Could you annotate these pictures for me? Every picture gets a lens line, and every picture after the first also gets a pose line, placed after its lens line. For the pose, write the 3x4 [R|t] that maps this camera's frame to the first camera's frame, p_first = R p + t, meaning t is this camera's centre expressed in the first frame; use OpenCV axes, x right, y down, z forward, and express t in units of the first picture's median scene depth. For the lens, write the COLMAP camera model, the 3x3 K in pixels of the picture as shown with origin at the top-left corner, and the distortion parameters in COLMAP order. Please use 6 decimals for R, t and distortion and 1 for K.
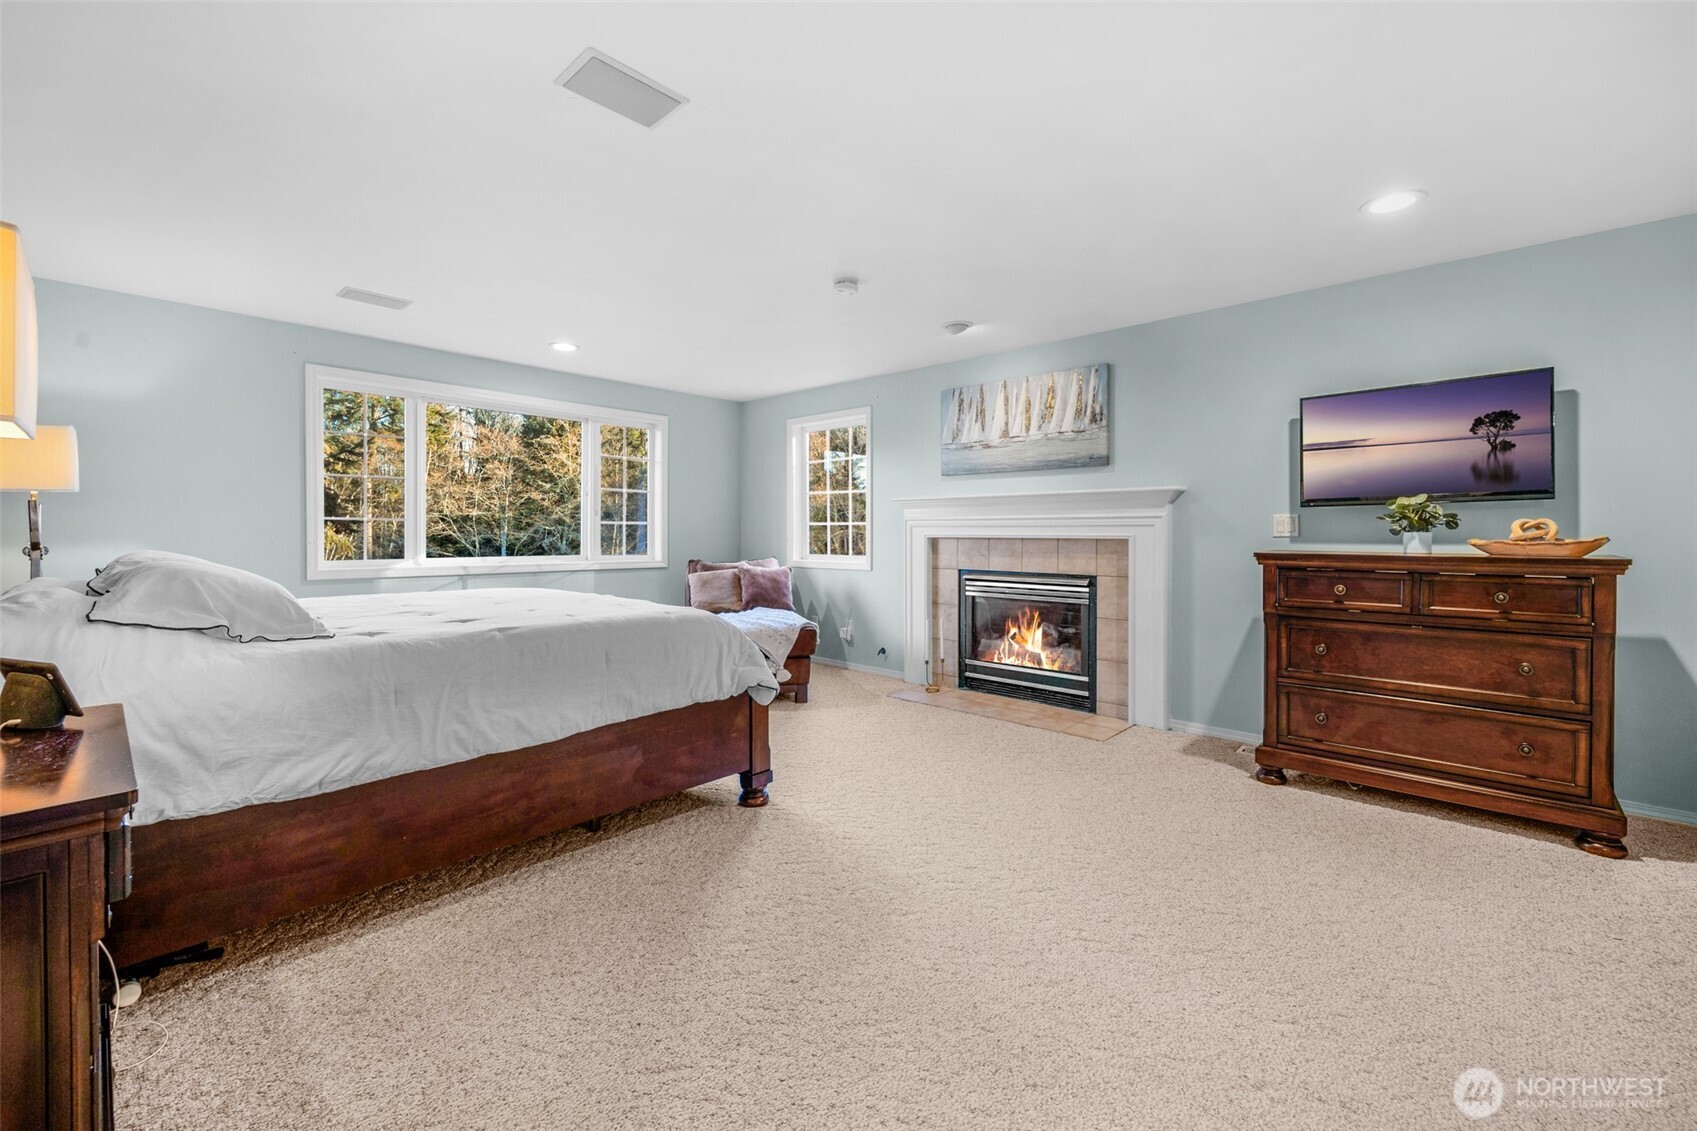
lens RADIAL K [[698.1, 0, 849.3], [0, 698.1, 535.2], [0, 0, 1]] dist [0.001716, 0.000222]
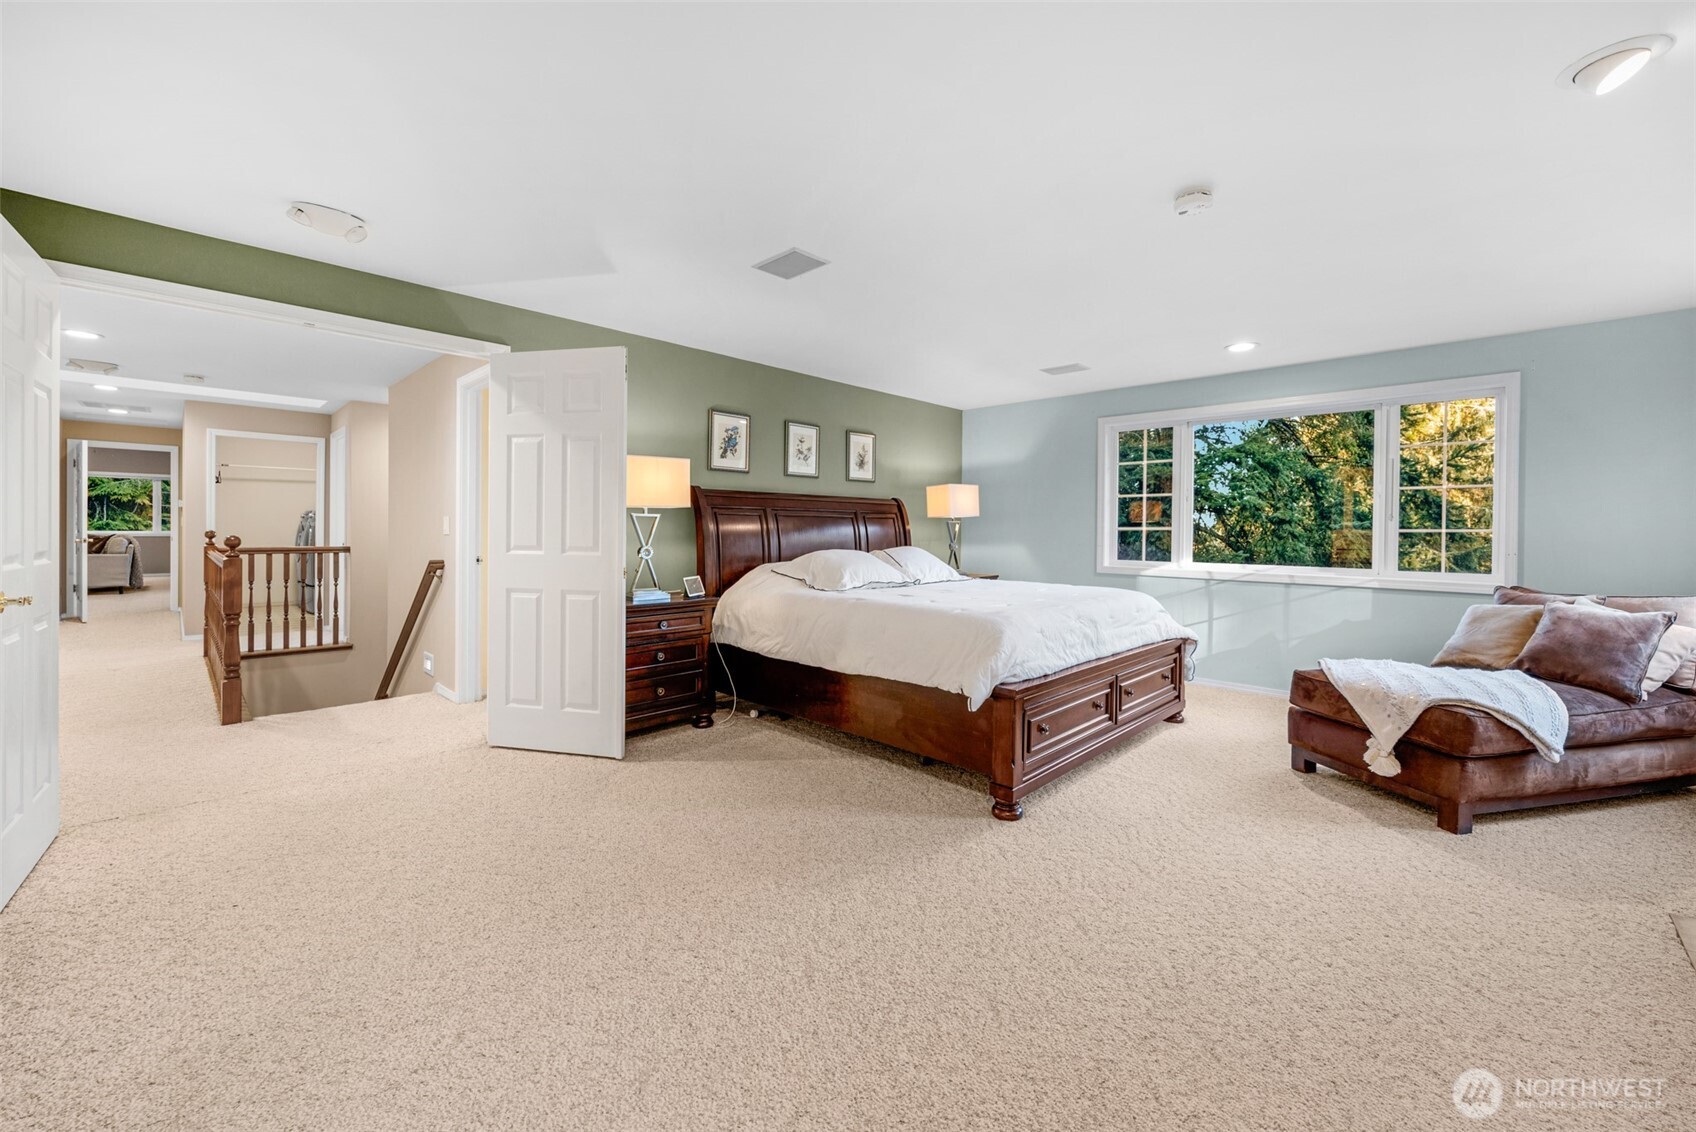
lens RADIAL K [[674.3, 0, 893.1], [0, 674.3, 537.7], [0, 0, 1]] dist [-0.026567, 0.000048]
pose [[0.006150, 0.008696, -0.999943, 0.658264], [-0.018247, 0.999797, 0.008583, -0.011494], [0.999815, 0.018193, 0.006308, 0.674372]]
